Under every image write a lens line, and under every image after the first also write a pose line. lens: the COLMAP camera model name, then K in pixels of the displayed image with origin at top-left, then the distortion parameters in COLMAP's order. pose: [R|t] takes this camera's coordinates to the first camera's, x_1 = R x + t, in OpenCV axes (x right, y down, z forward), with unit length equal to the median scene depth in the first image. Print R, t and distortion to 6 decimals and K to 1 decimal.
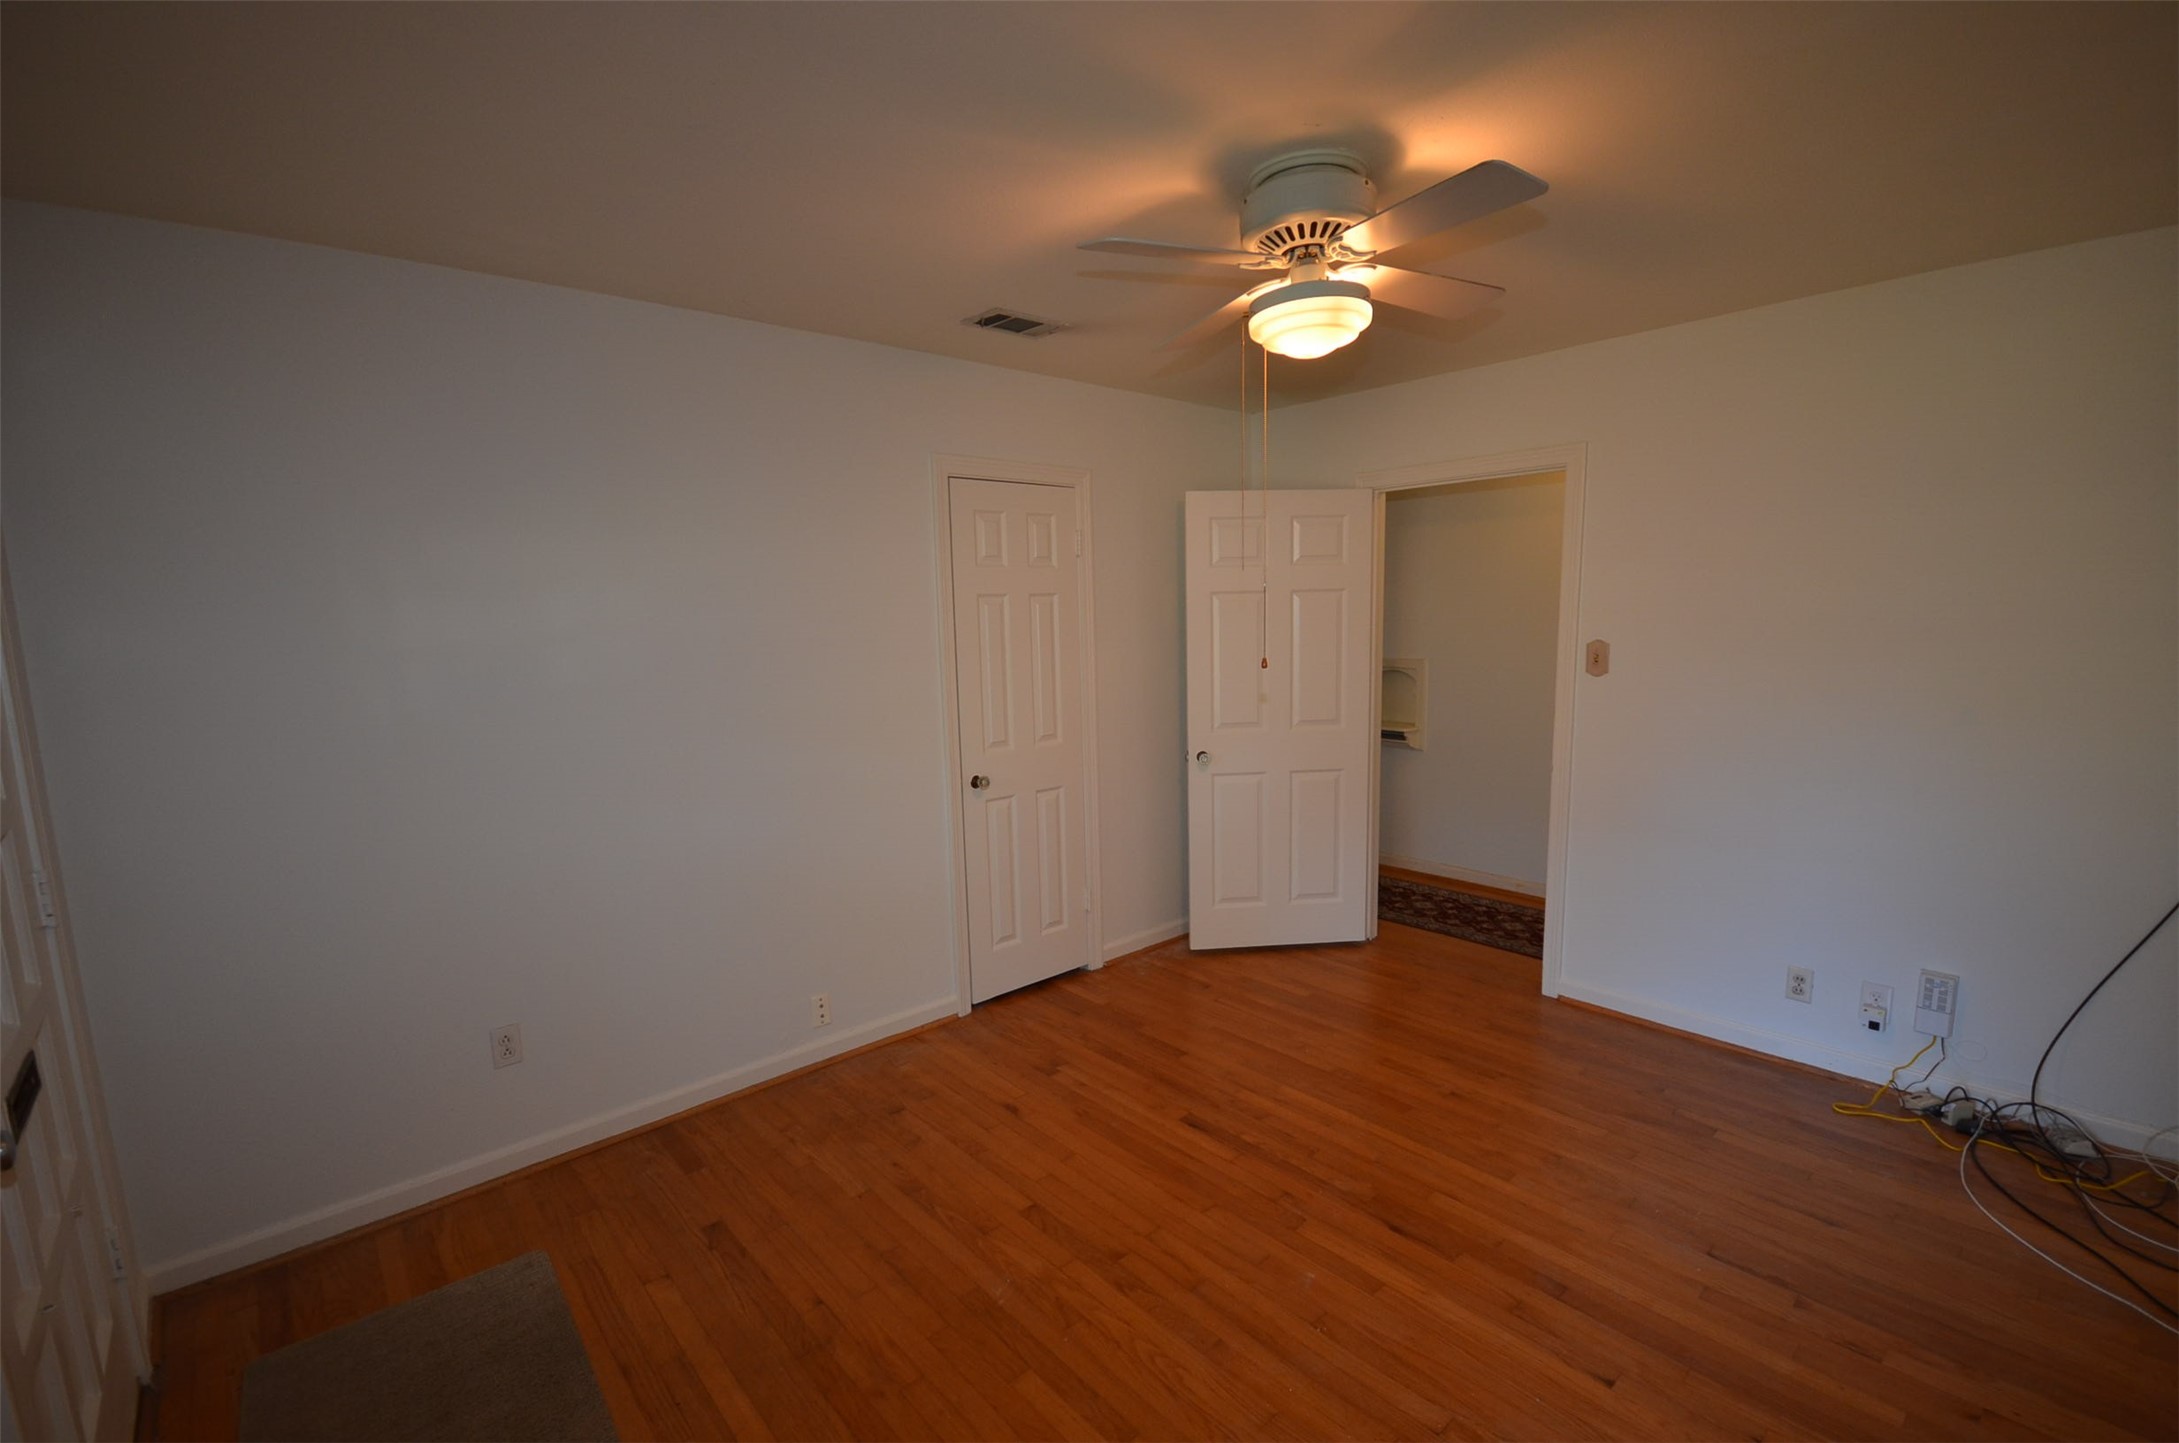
lens RADIAL K [[949.0, 0, 1086.3], [0, 949.0, 742.0], [0, 0, 1]] dist [0.004255, -0.009396]
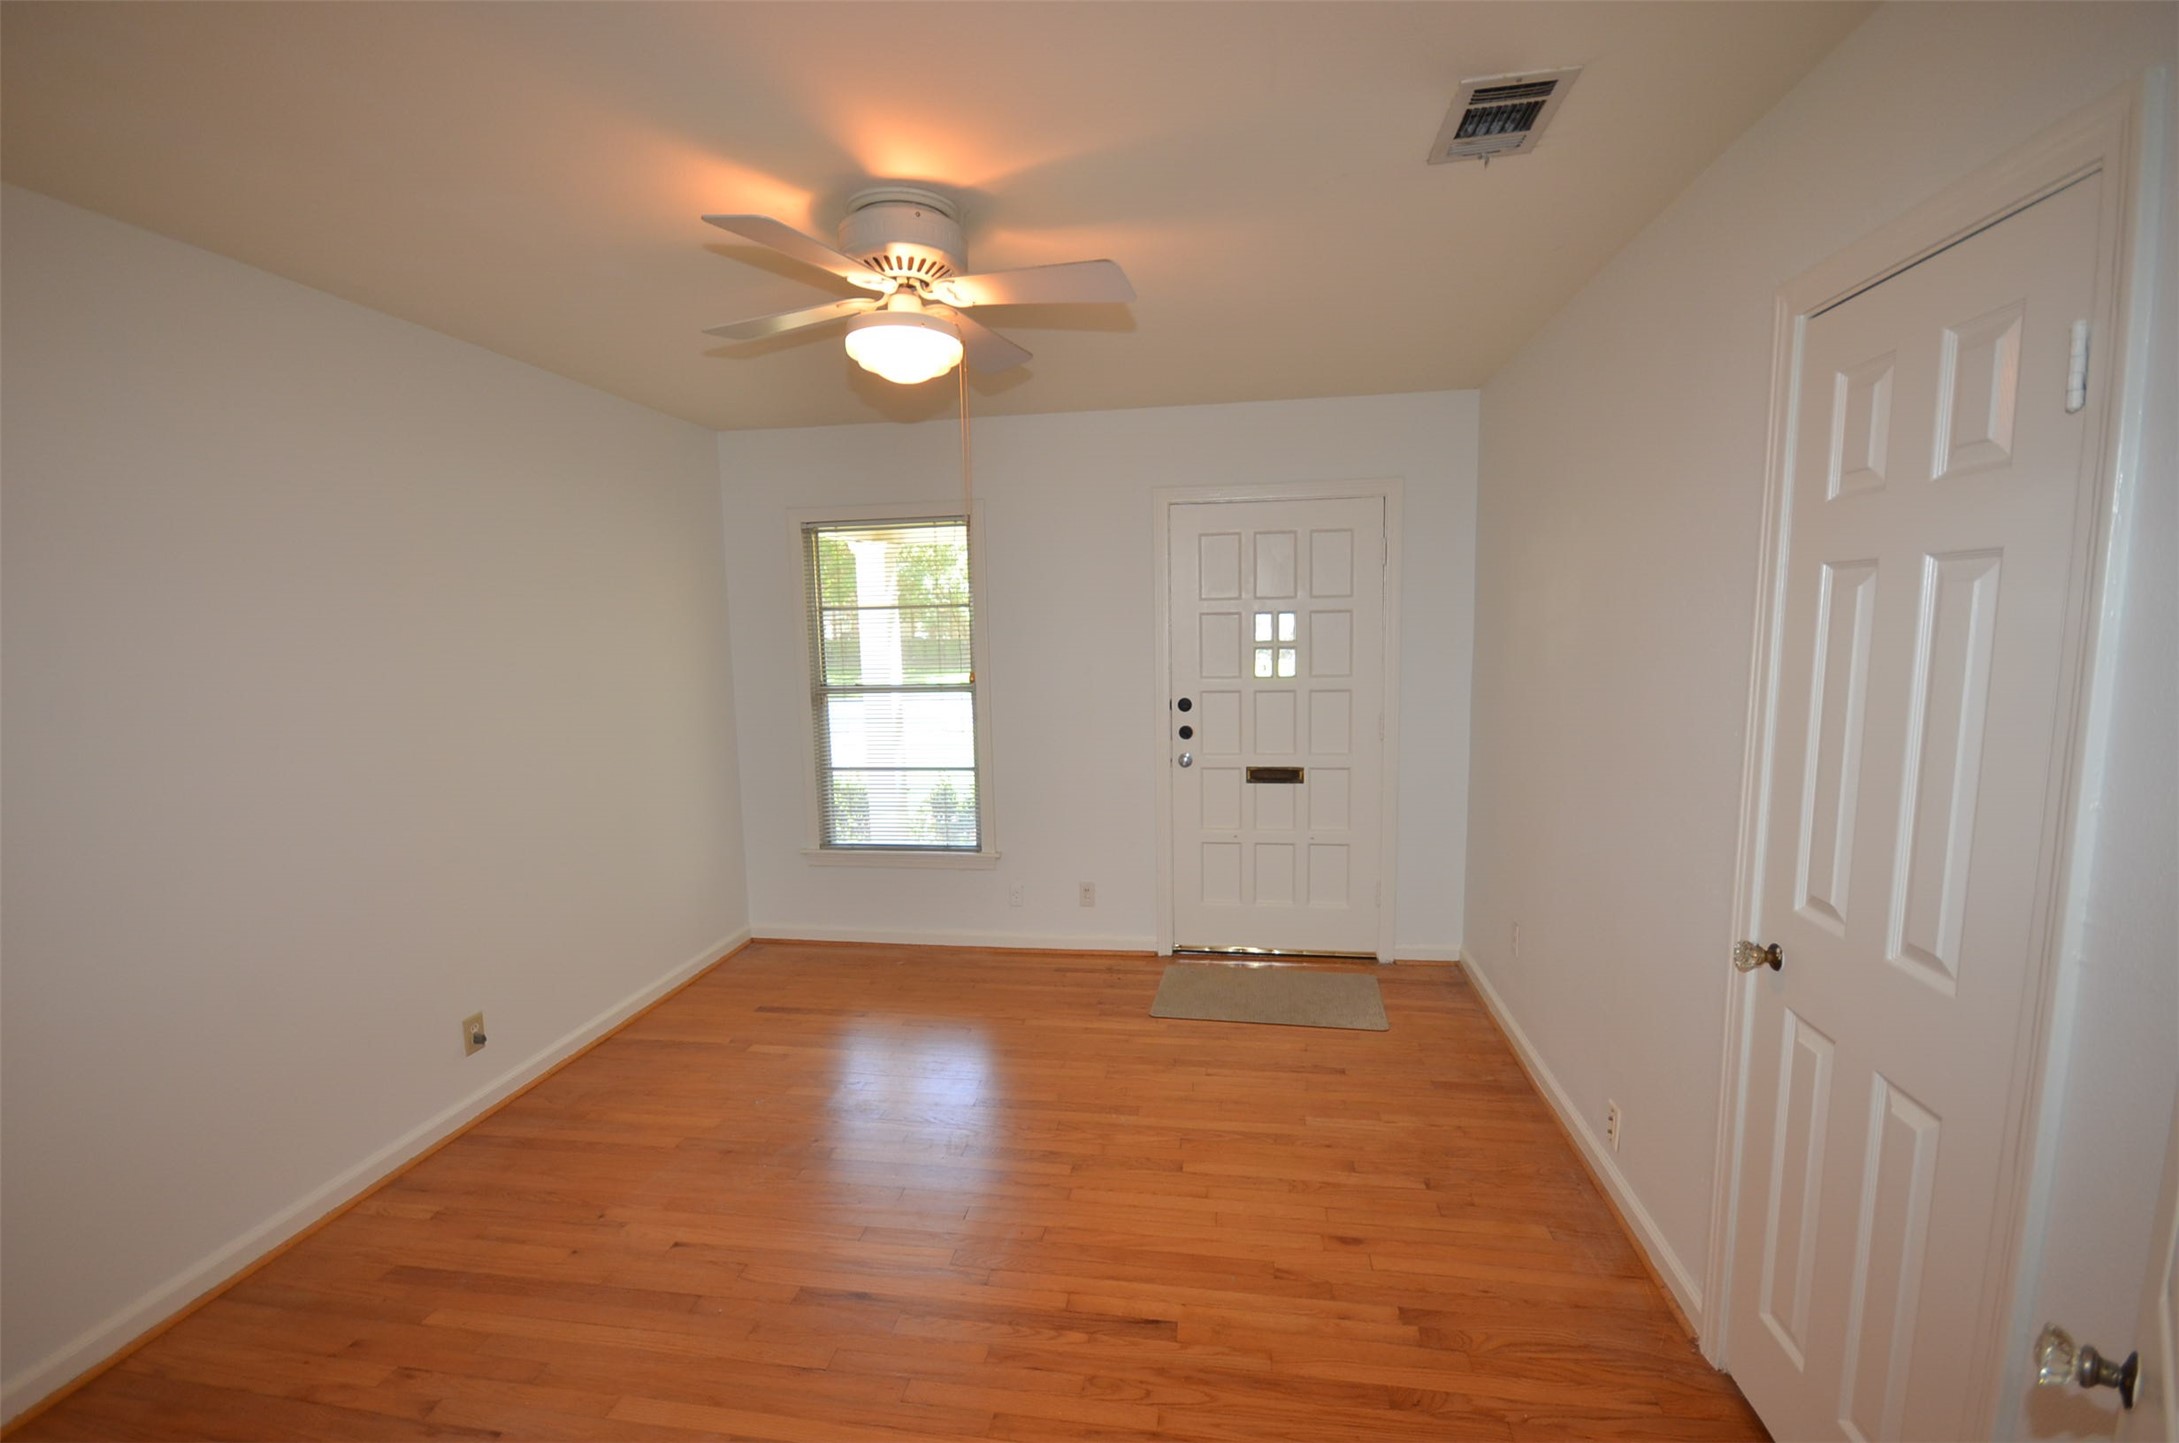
lens RADIAL K [[949.0, 0, 1086.3], [0, 949.0, 742.0], [0, 0, 1]] dist [0.004255, -0.009396]
pose [[-0.779050, 0.110564, -0.617135, 0.566442], [-0.046946, 0.971277, 0.233274, -0.199179], [0.625201, 0.210704, -0.751483, 1.461376]]
